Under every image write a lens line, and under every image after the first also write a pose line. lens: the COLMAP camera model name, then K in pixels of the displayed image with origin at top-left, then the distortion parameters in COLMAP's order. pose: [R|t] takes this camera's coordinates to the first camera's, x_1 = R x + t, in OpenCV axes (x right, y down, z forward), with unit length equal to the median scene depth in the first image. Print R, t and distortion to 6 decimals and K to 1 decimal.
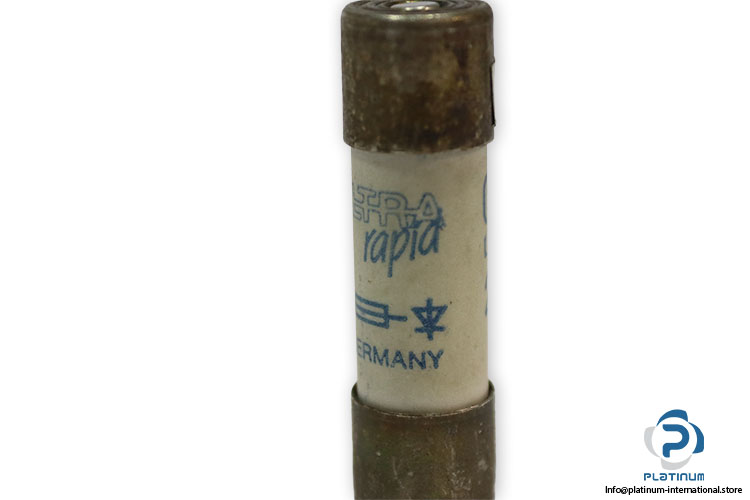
lens RADIAL K [[1797.3, 0, 375.0], [0, 1797.3, 250.0], [0, 0, 1]] dist [0.006236, 0.022708]
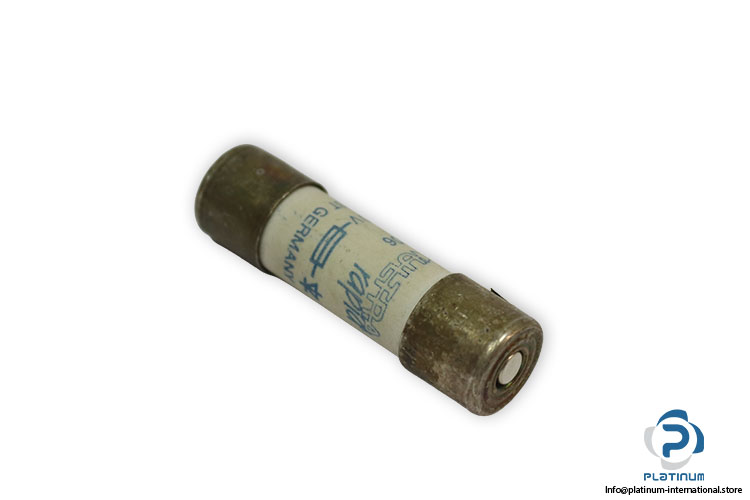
lens RADIAL K [[1797.3, 0, 375.0], [0, 1797.3, 250.0], [0, 0, 1]] dist [0.006236, 0.022708]
pose [[-0.058315, 0.722529, 0.688876, -0.972989], [-0.899698, -0.337063, 0.277367, -0.390349], [0.432600, -0.603606, 0.669714, 0.097562]]
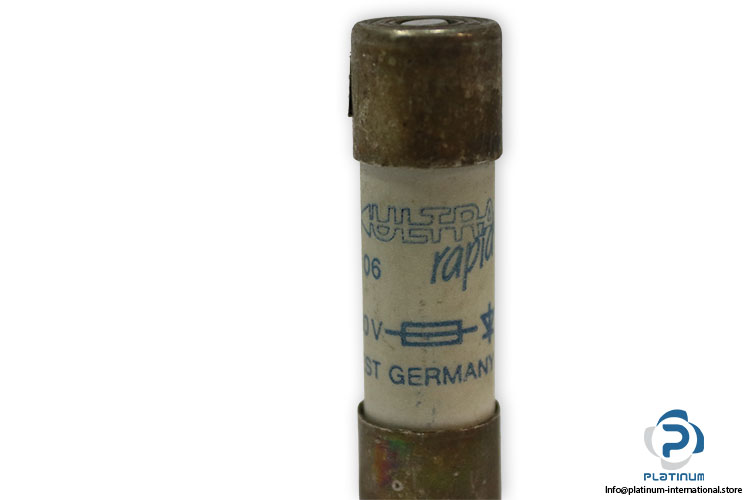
lens RADIAL K [[1797.3, 0, 375.0], [0, 1797.3, 250.0], [0, 0, 1]] dist [0.006236, 0.022708]
pose [[0.520992, -0.179927, 0.834382, -0.858191], [0.240965, 0.968772, 0.058448, -0.078227], [-0.818842, 0.170606, 0.548079, 0.488419]]
